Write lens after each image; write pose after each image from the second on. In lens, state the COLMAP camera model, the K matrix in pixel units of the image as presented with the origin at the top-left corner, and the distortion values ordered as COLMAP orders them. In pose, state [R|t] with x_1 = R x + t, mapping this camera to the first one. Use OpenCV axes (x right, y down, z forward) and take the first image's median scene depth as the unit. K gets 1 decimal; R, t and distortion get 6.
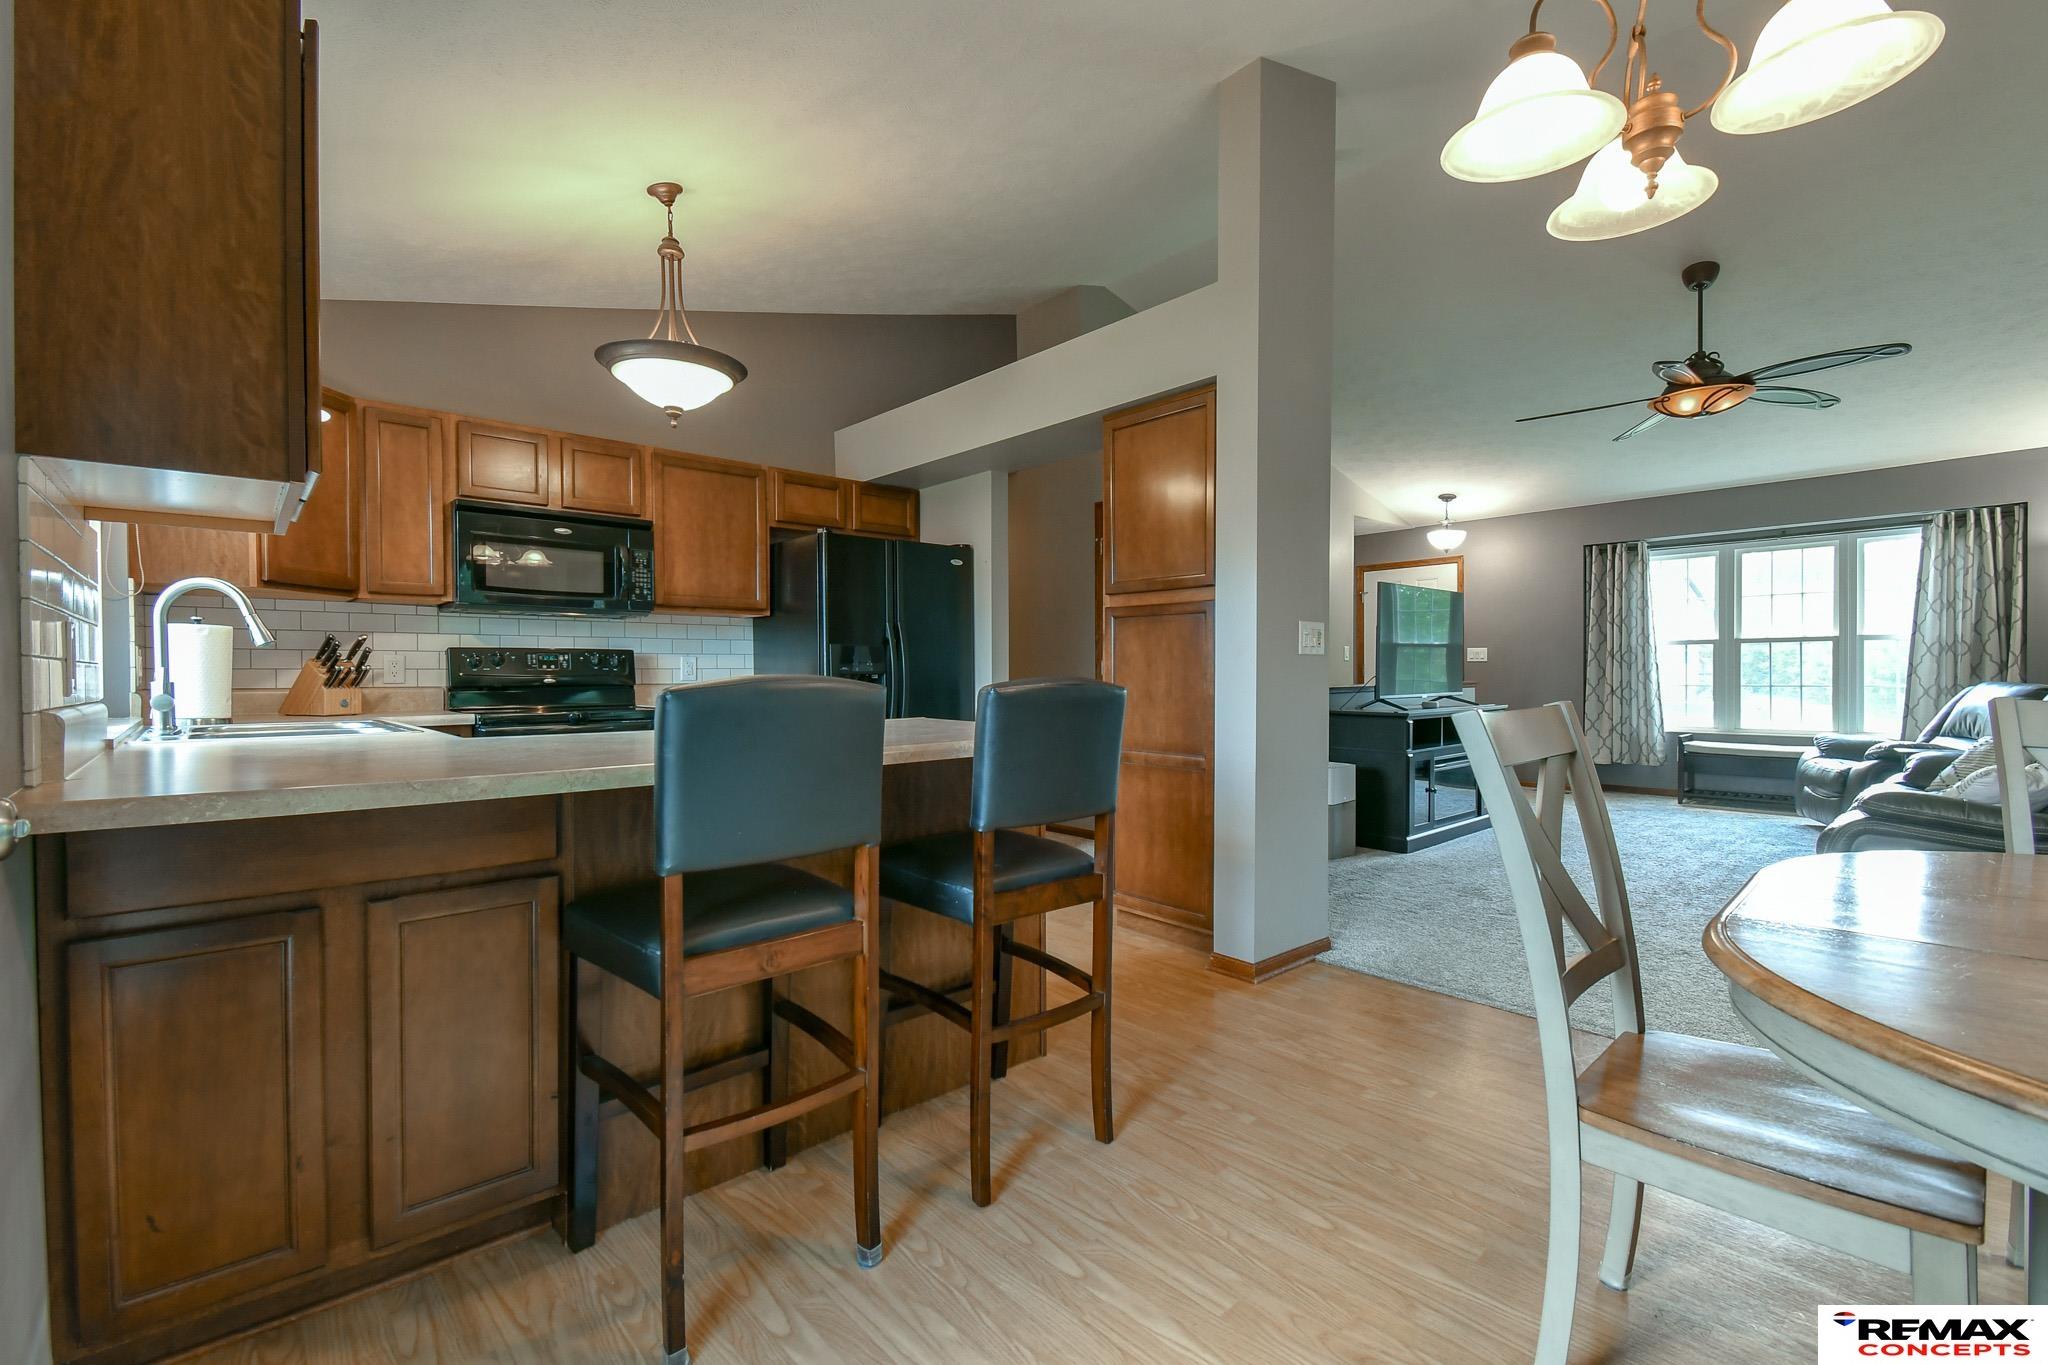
lens RADIAL K [[892.9, 0, 1048.3], [0, 892.9, 687.7], [0, 0, 1]] dist [0.017432, -0.006873]
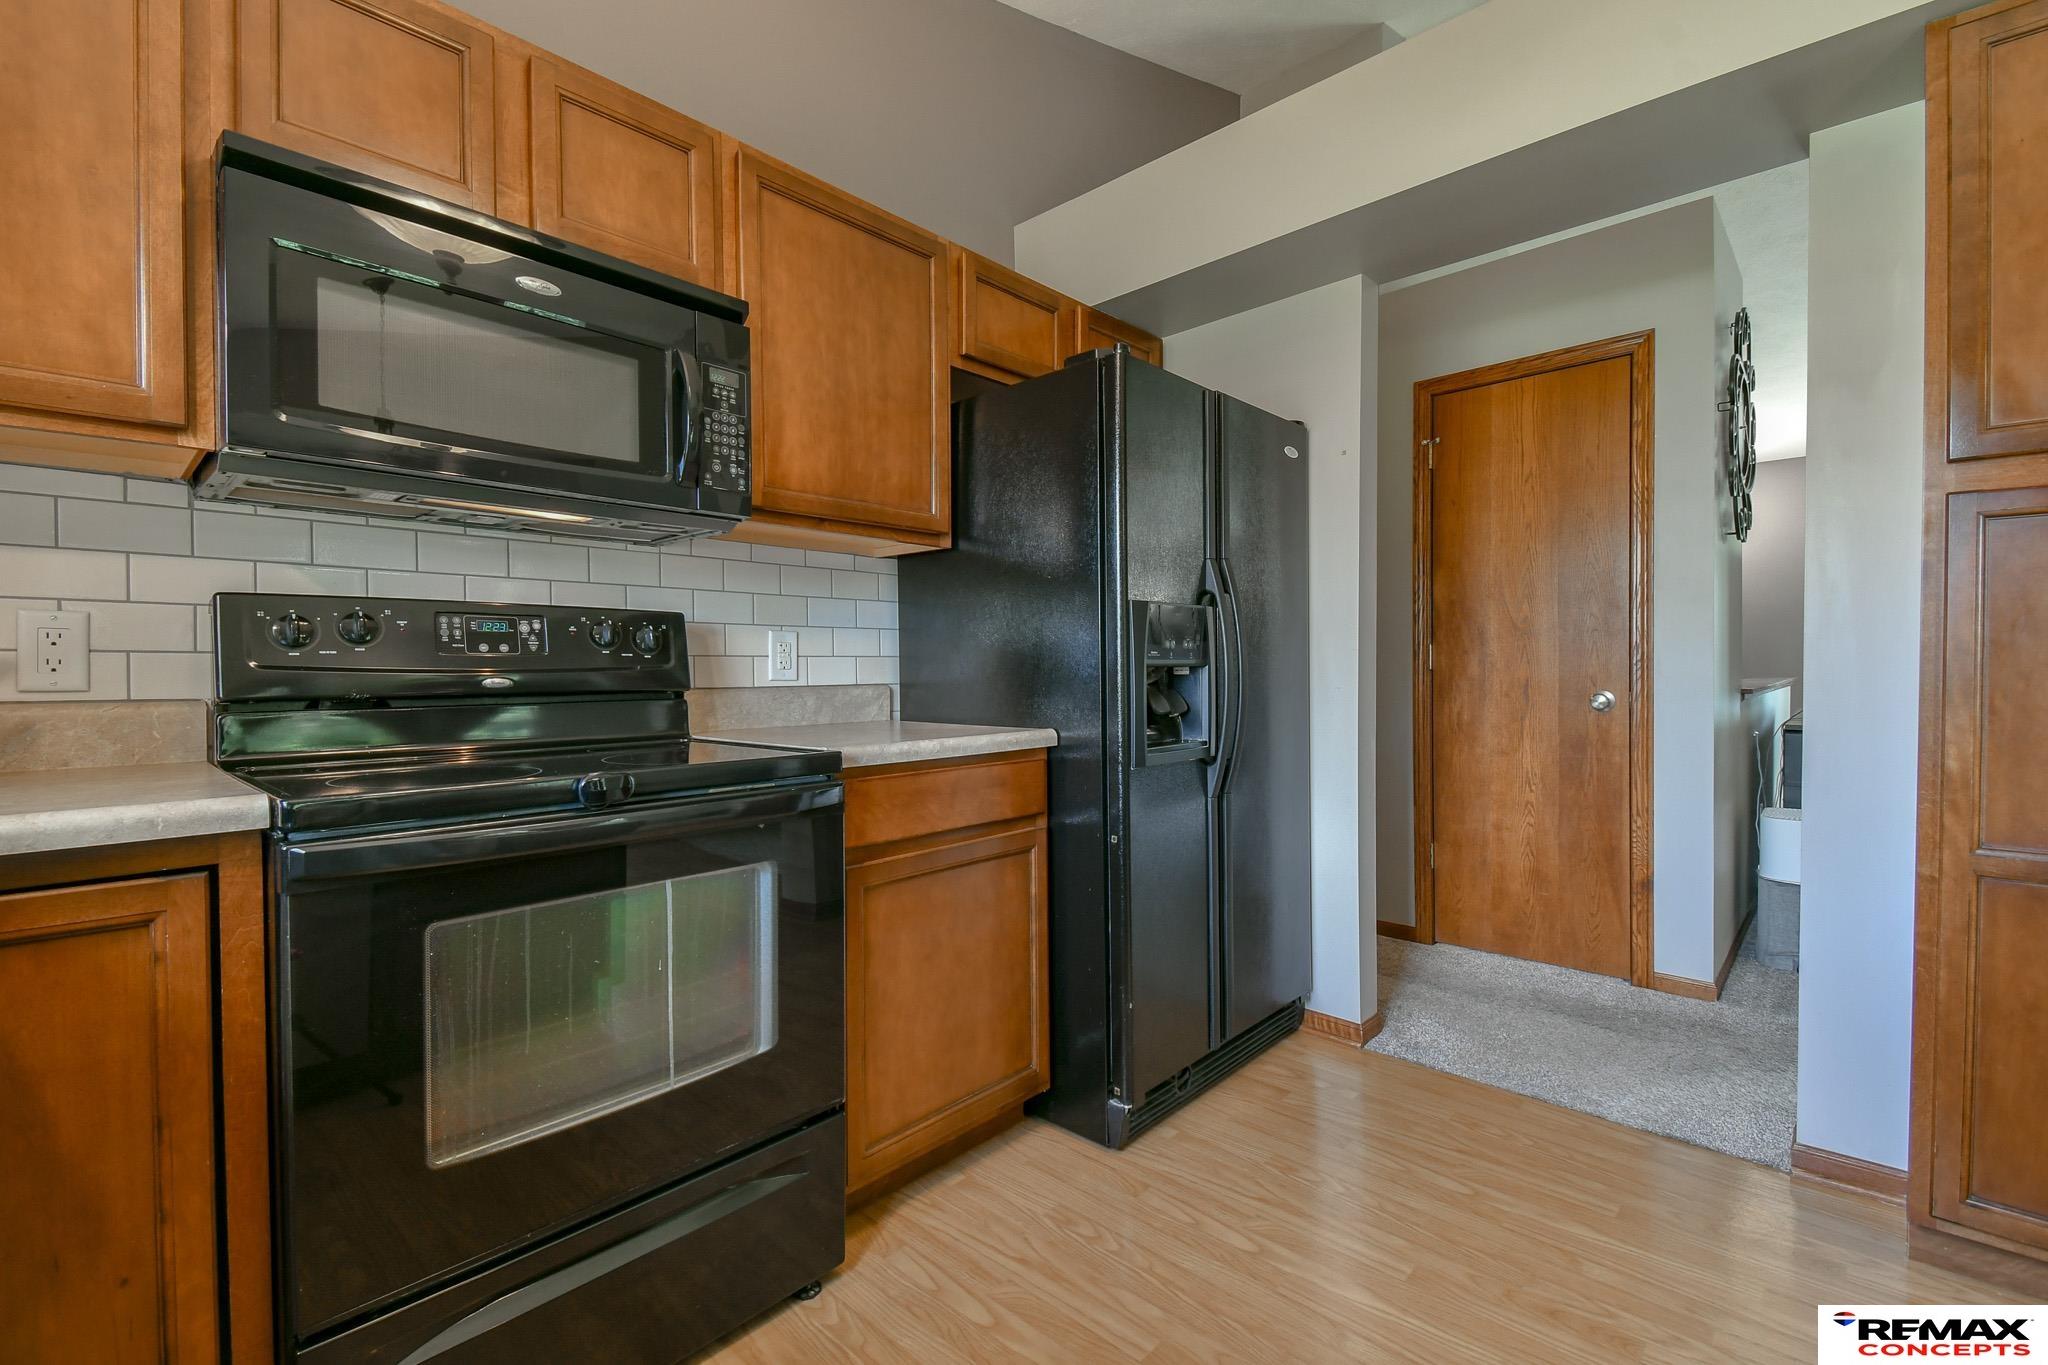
lens RADIAL K [[892.9, 0, 1014.5], [0, 892.9, 677.3], [0, 0, 1]] dist [0.017432, -0.006873]
pose [[0.995428, -0.003477, 0.095448, -0.338076], [0.004639, 0.999918, -0.011951, -0.004297], [-0.095399, 0.012340, 0.995363, 0.538034]]
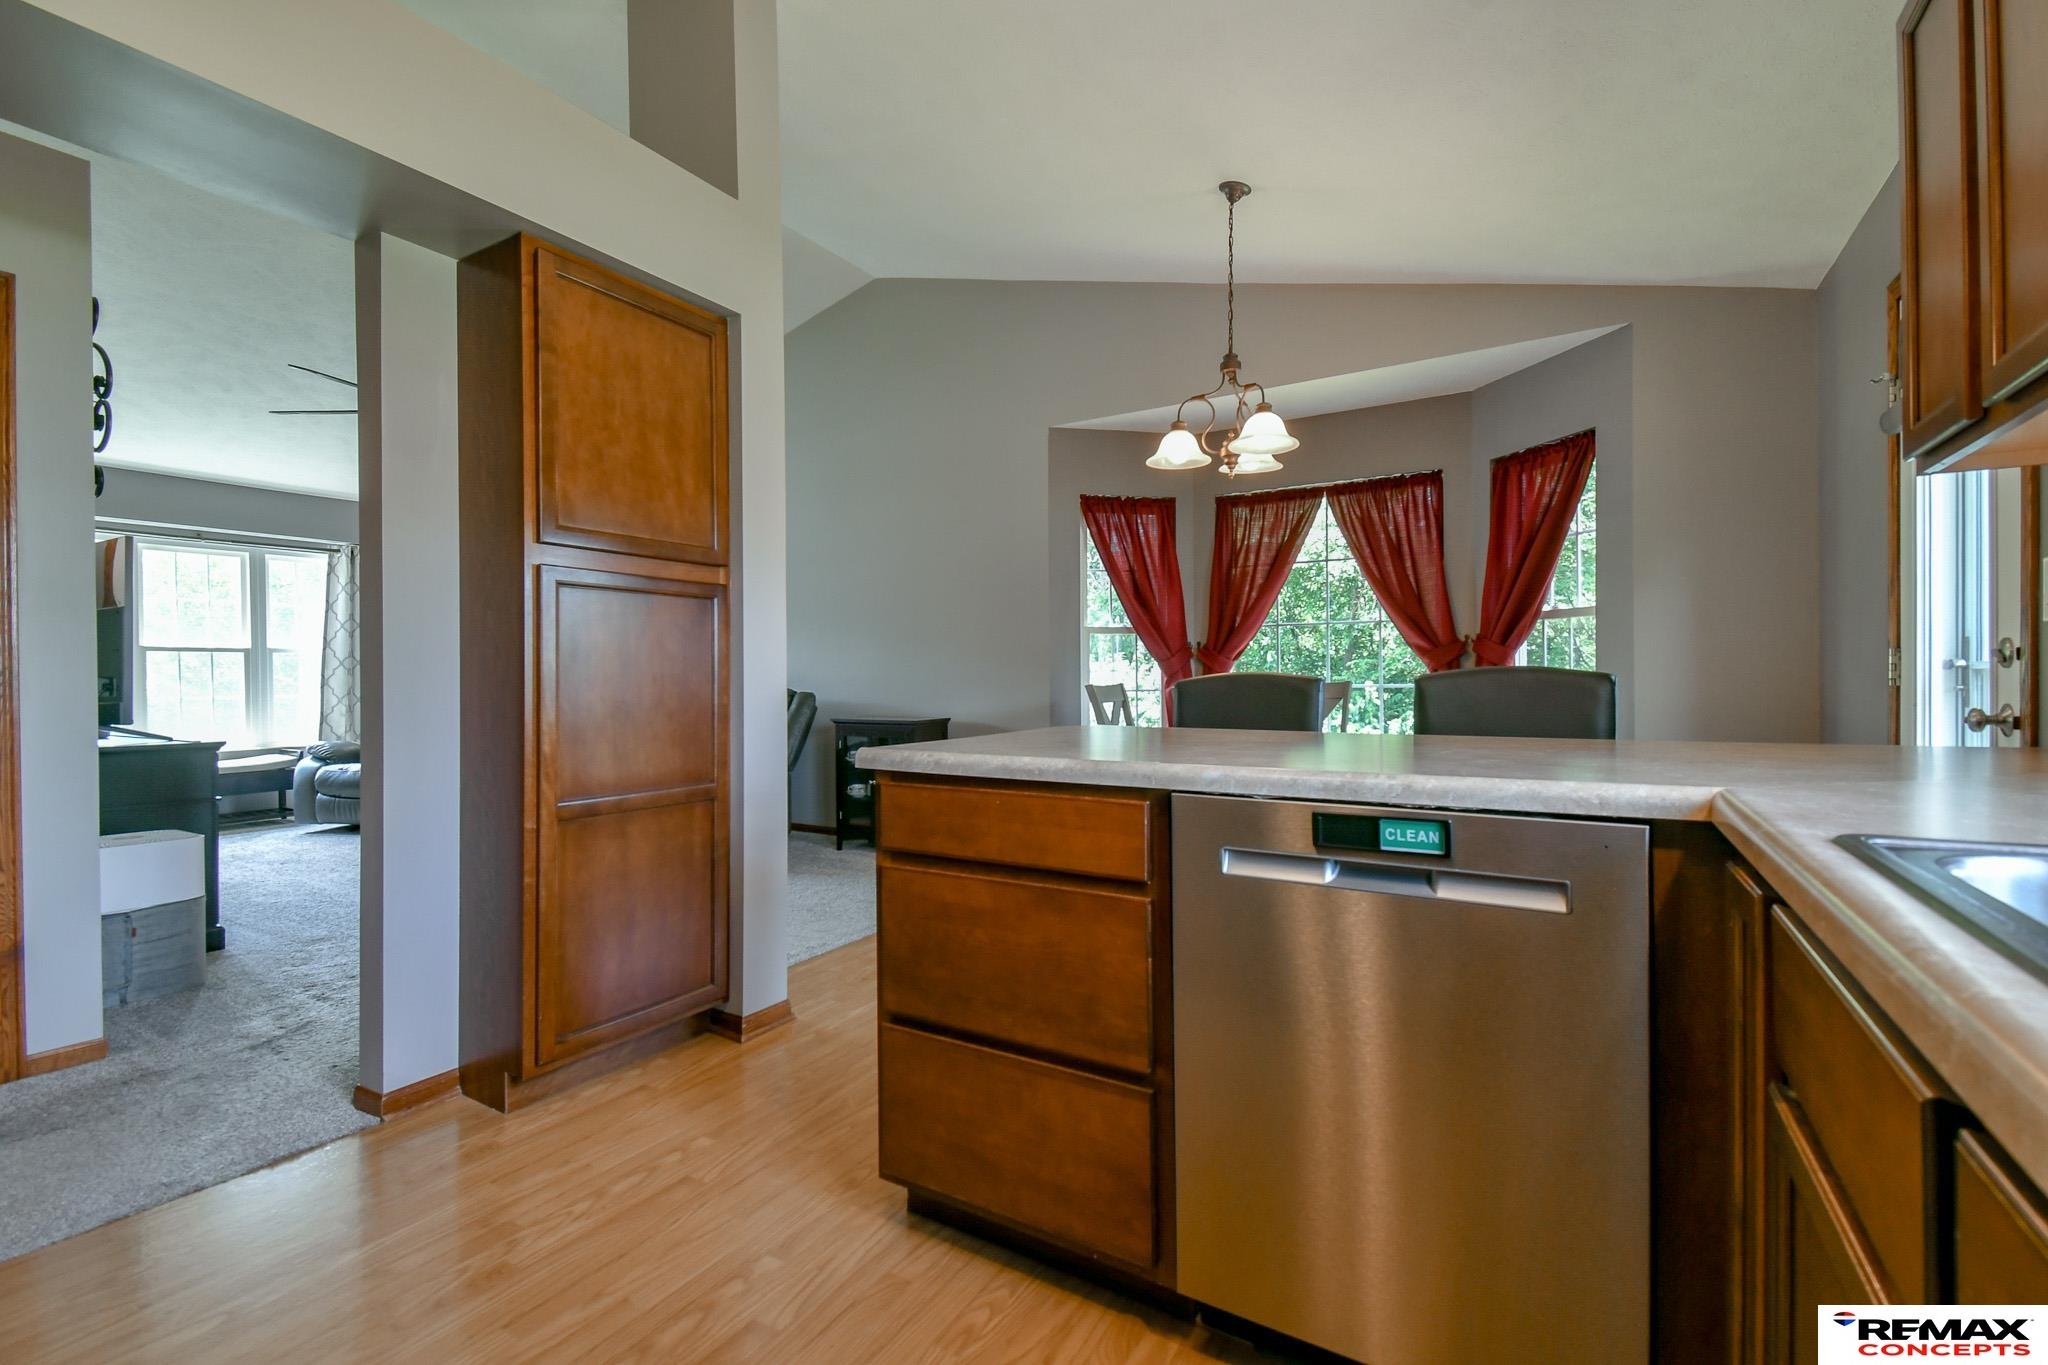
lens RADIAL K [[892.9, 0, 1011.2], [0, 892.9, 679.2], [0, 0, 1]] dist [0.017432, -0.006873]
pose [[-0.277430, 0.002500, 0.960743, -0.502438], [0.027829, 0.999598, 0.005435, -0.007470], [-0.960343, 0.028244, -0.277388, 0.733908]]
